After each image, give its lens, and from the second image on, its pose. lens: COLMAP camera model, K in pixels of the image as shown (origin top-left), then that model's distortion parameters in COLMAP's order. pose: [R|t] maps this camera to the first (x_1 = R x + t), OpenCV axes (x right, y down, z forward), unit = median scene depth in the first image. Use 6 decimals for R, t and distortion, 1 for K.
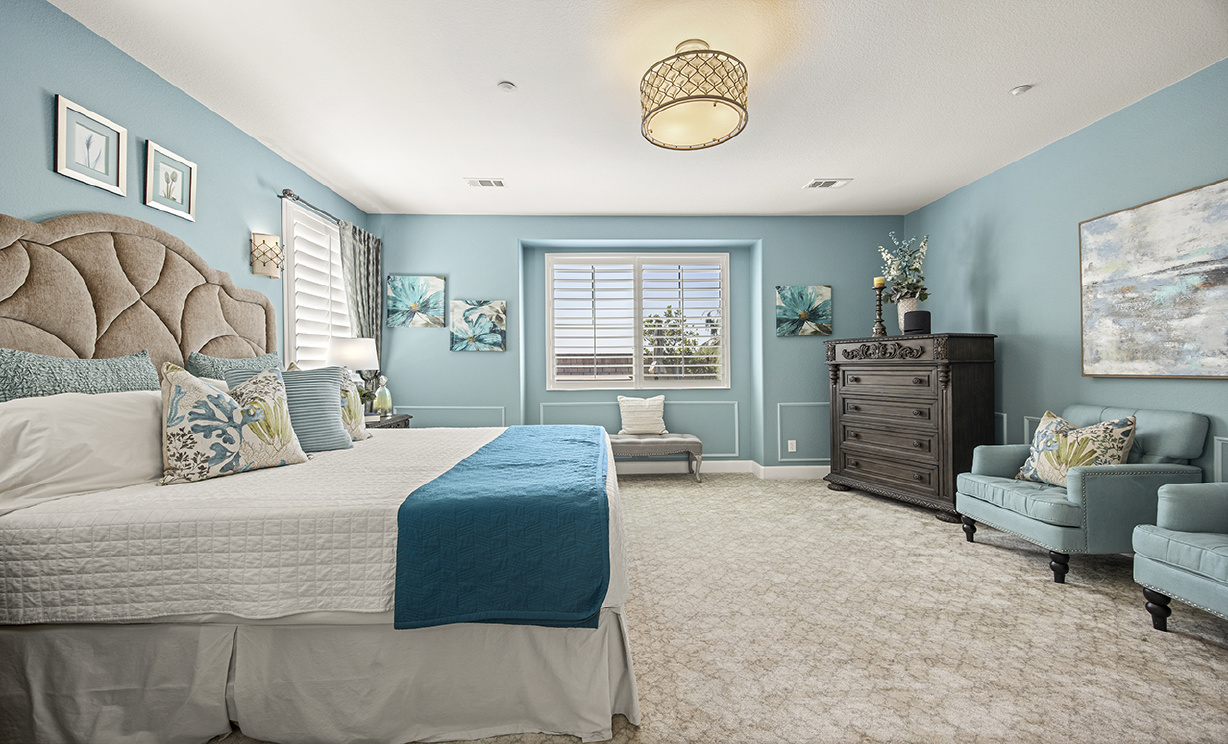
lens RADIAL K [[490.9, 0, 600.8], [0, 490.9, 363.4], [0, 0, 1]] dist [0.000302, -0.000198]
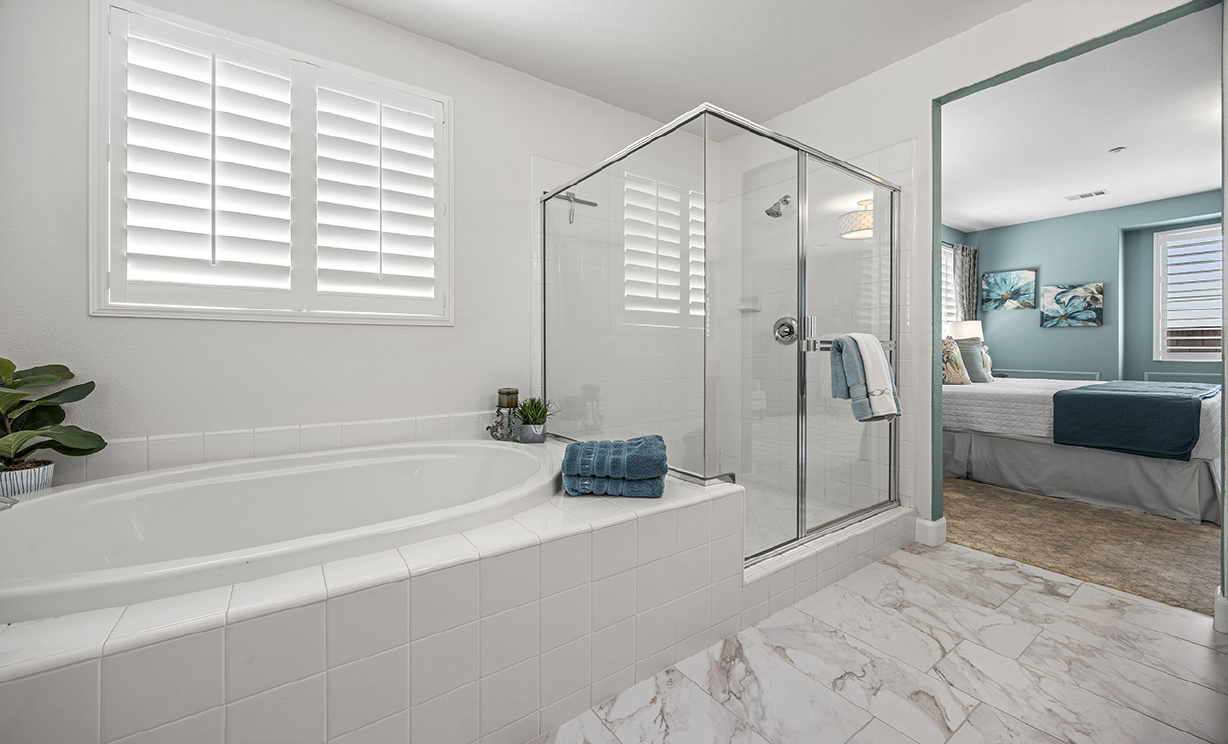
lens RADIAL K [[490.9, 0, 600.8], [0, 490.9, 363.4], [0, 0, 1]] dist [0.000302, -0.000198]
pose [[0.578755, 0.018785, -0.815285, 0.073807], [0.007346, 0.999574, 0.028245, 0.024081], [0.815468, -0.022336, 0.578370, -0.673433]]
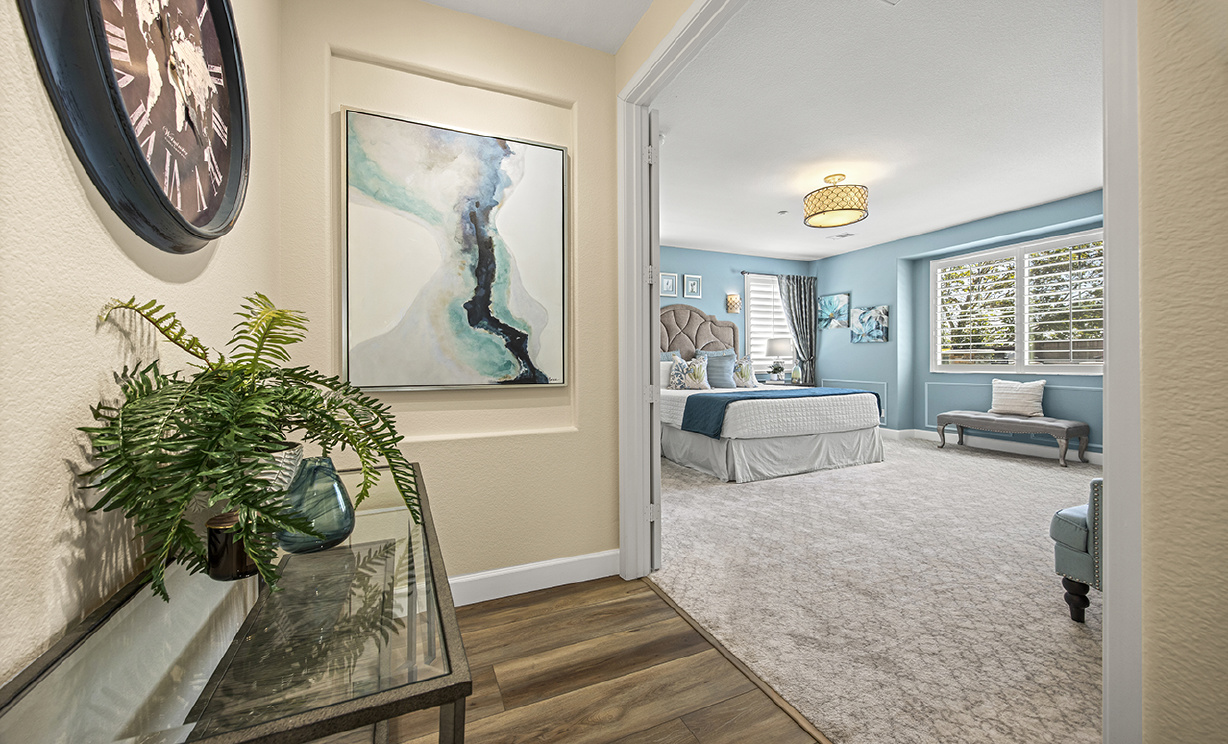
lens RADIAL K [[505.3, 0, 620.1], [0, 505.3, 364.4], [0, 0, 1]] dist [0.003044, 0.000213]
pose [[0.378205, 0.011145, -0.925655, 0.858636], [0.011864, 0.999787, 0.016884, 0.005298], [0.925646, -0.017367, 0.377992, -0.234618]]
